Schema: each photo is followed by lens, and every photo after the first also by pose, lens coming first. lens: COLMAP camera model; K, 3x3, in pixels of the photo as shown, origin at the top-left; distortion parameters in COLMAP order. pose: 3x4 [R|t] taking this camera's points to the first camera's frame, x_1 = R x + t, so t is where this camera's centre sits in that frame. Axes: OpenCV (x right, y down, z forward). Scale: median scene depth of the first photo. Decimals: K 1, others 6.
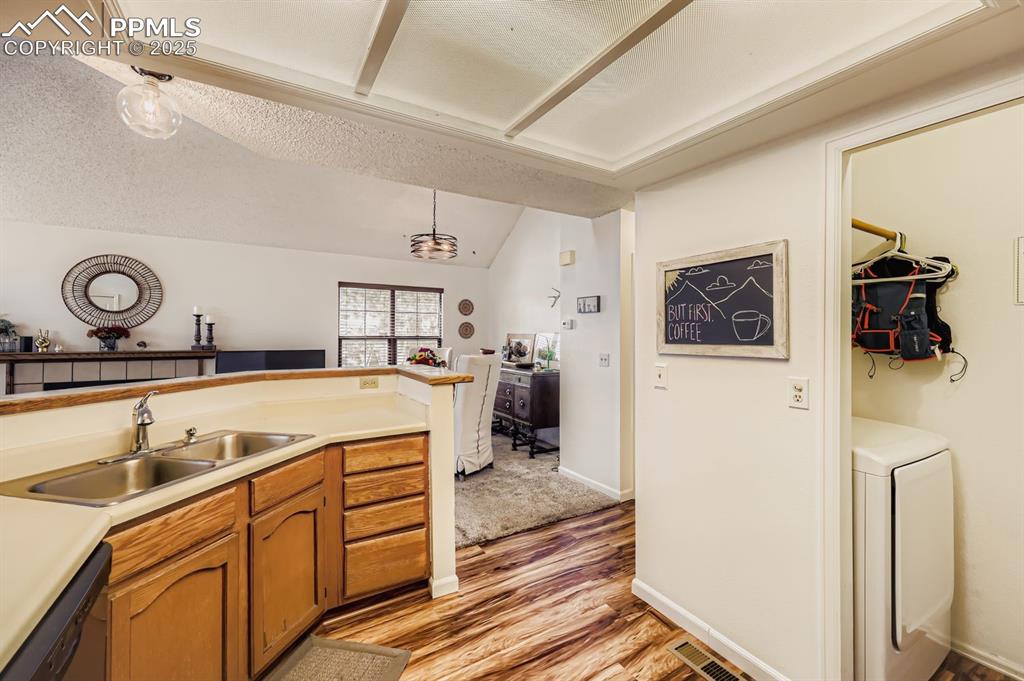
lens RADIAL K [[422.6, 0, 517.2], [0, 422.6, 330.1], [0, 0, 1]] dist [-0.000470, -0.000232]
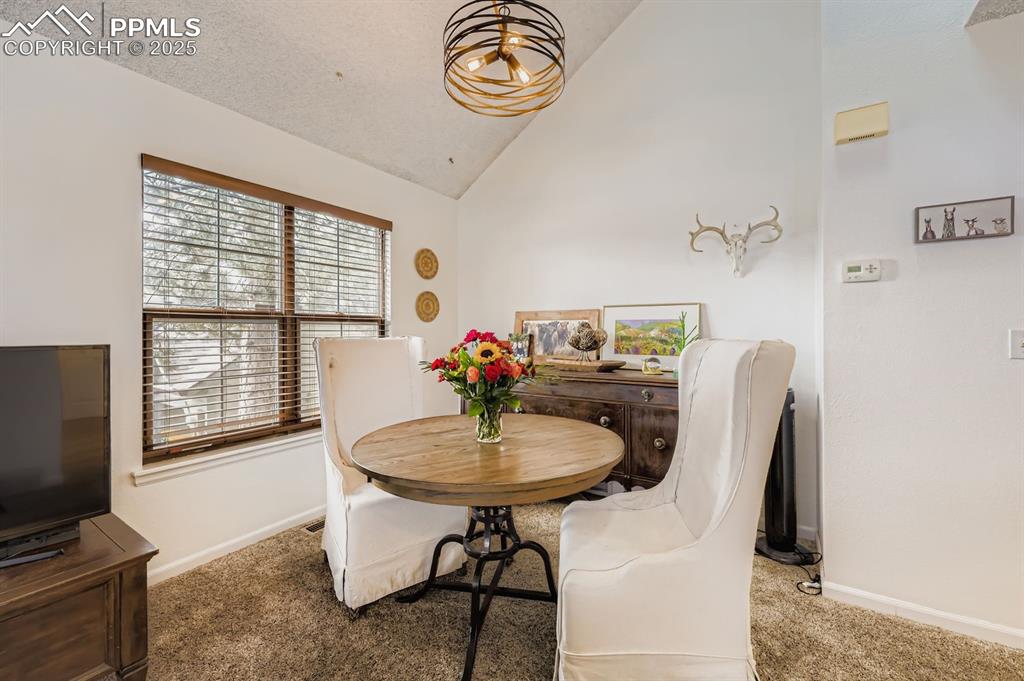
lens RADIAL K [[414.4, 0, 515.5], [0, 414.4, 334.2], [0, 0, 1]] dist [-0.001794, -0.000147]
pose [[0.900977, -0.011212, 0.433723, -0.582002], [0.004229, 0.999846, 0.017061, 0.064480], [-0.433847, -0.013537, 0.900885, 1.095343]]
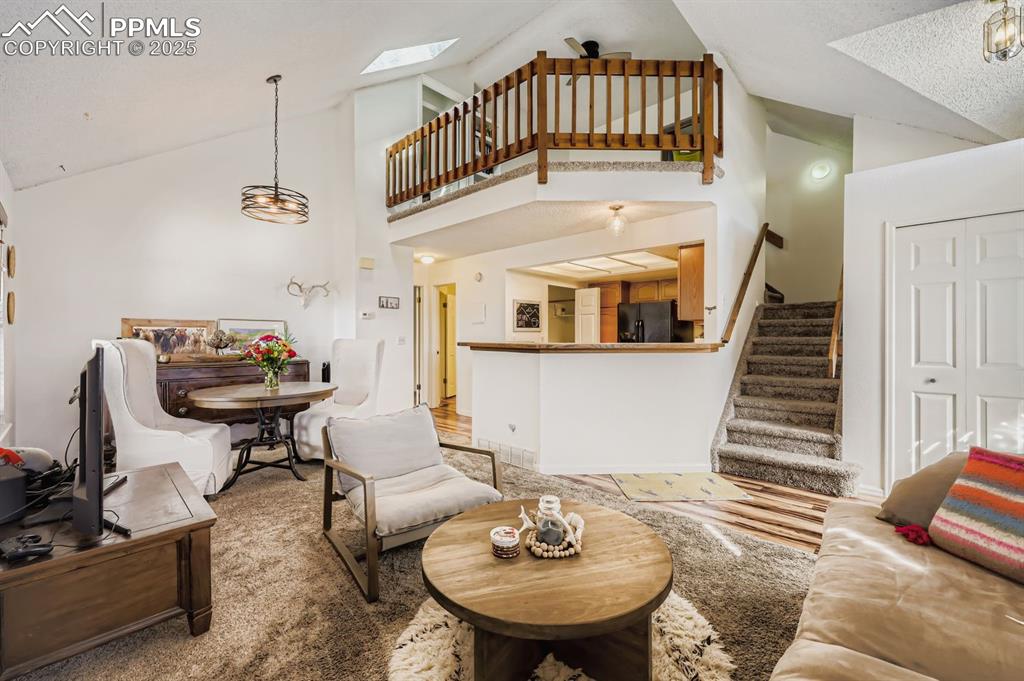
lens RADIAL K [[409.4, 0, 525.9], [0, 409.4, 334.7], [0, 0, 1]] dist [-0.015821, -0.000018]
pose [[-0.283358, -0.000570, 0.959014, -1.740060], [-0.009765, 0.999950, -0.002291, 0.064030], [-0.958965, -0.010014, -0.283349, 1.273557]]
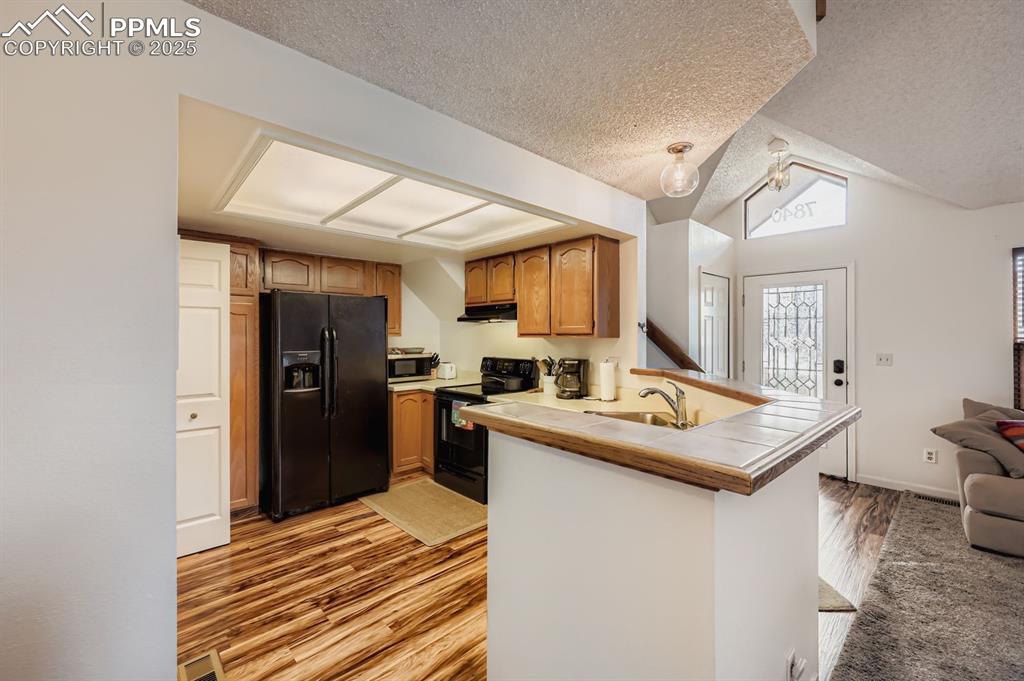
lens RADIAL K [[414.4, 0, 515.5], [0, 414.4, 334.2], [0, 0, 1]] dist [-0.001794, -0.000147]
pose [[-0.977853, -0.004433, -0.209248, -0.041175], [-0.002335, 0.999945, -0.010273, 0.002546], [0.209282, -0.009556, -0.977809, 1.315160]]
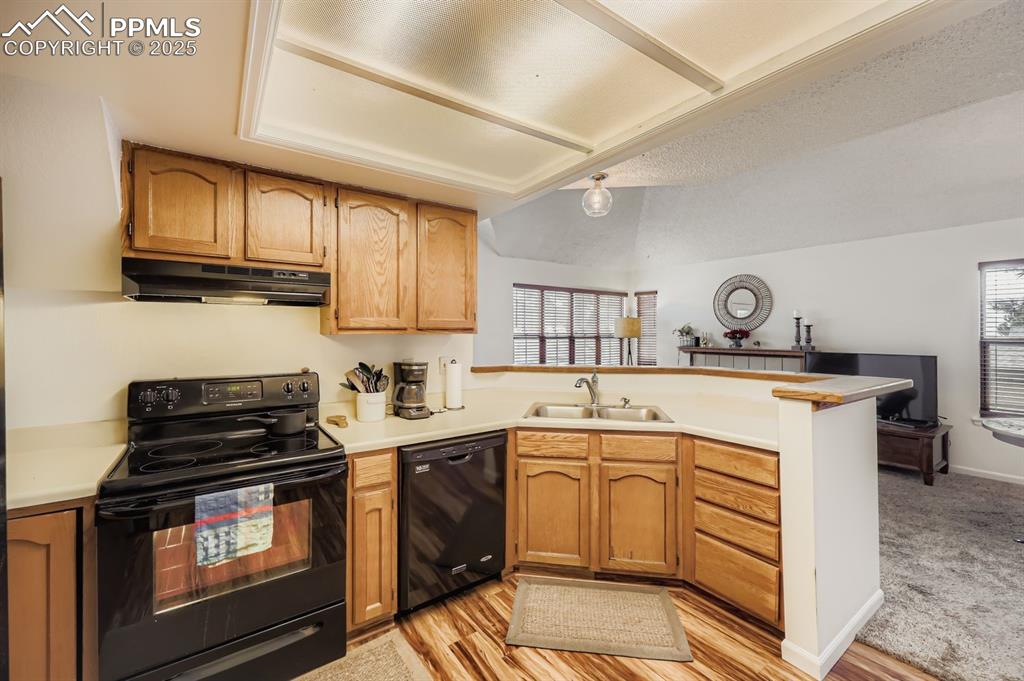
lens RADIAL K [[417.6, 0, 517.1], [0, 417.6, 331.5], [0, 0, 1]] dist [-0.000551, -0.000104]
pose [[0.075619, -0.007584, -0.997108, 0.444693], [0.007879, 0.999944, -0.007008, 0.002239], [0.997106, -0.007327, 0.075674, 0.333299]]
